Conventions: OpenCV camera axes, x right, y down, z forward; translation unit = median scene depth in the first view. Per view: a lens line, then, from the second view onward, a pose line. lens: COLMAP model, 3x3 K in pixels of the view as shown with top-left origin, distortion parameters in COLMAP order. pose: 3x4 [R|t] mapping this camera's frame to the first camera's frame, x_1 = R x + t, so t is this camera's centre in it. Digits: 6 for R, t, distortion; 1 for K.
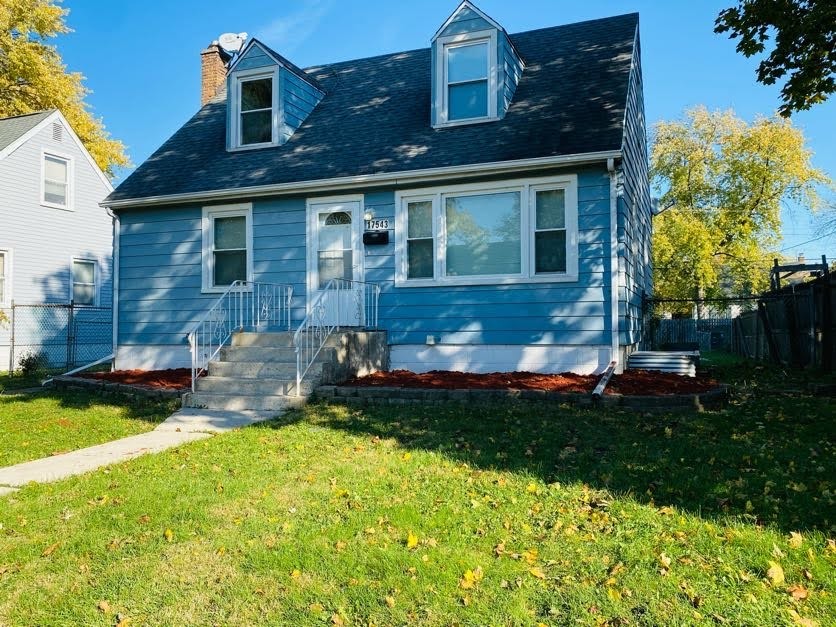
lens RADIAL K [[679.1, 0, 418.0], [0, 679.1, 313.5], [0, 0, 1]] dist [0.057865, -0.001684]
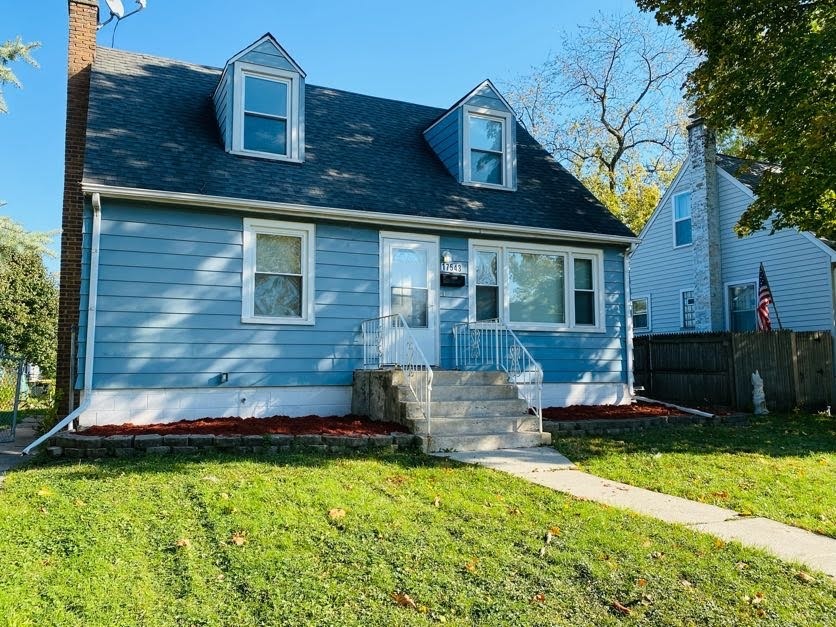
lens RADIAL K [[688.6, 0, 418.0], [0, 688.6, 313.5], [0, 0, 1]] dist [0.080751, 0.000741]
pose [[0.695110, 0.066590, 0.715813, -0.832382], [-0.018854, 0.997047, -0.074444, 0.018093], [-0.718656, 0.038251, 0.694313, 0.306181]]
